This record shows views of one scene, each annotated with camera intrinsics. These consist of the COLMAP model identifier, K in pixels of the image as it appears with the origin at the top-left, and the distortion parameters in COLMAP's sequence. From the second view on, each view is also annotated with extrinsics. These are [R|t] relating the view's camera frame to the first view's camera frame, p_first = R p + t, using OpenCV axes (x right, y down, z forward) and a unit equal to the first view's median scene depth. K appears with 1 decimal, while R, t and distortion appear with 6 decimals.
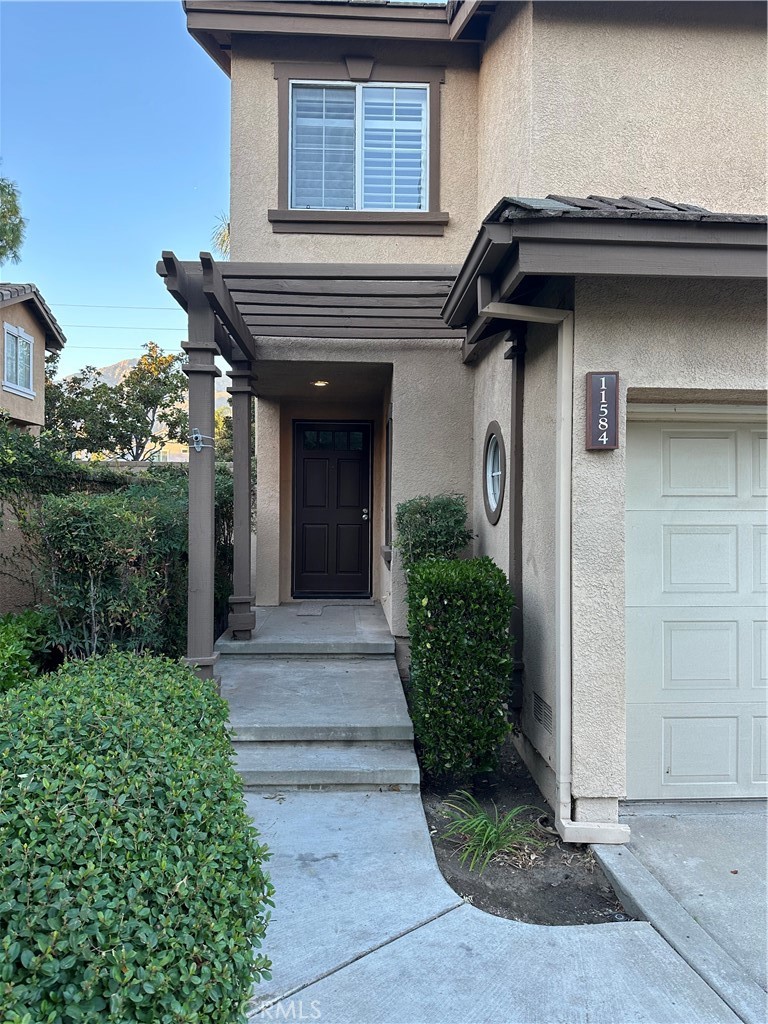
lens RADIAL K [[730.4, 0, 388.6], [0, 730.4, 503.0], [0, 0, 1]] dist [0.023035, -0.033789]
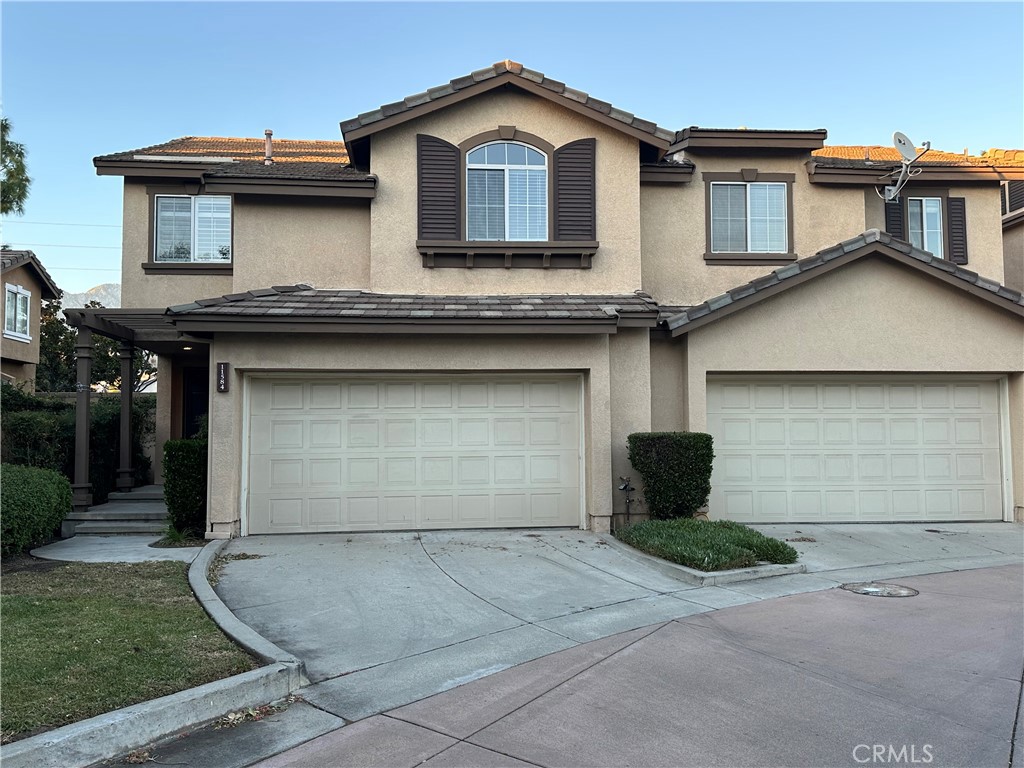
lens RADIAL K [[882.6, 0, 565.2], [0, 882.6, 390.9], [0, 0, 1]] dist [0.072659, -0.142904]
pose [[0.997435, -0.008809, 0.071039, 0.756240], [0.012430, 0.998637, -0.050690, 0.061042], [-0.070495, 0.051443, 0.996185, -1.345390]]
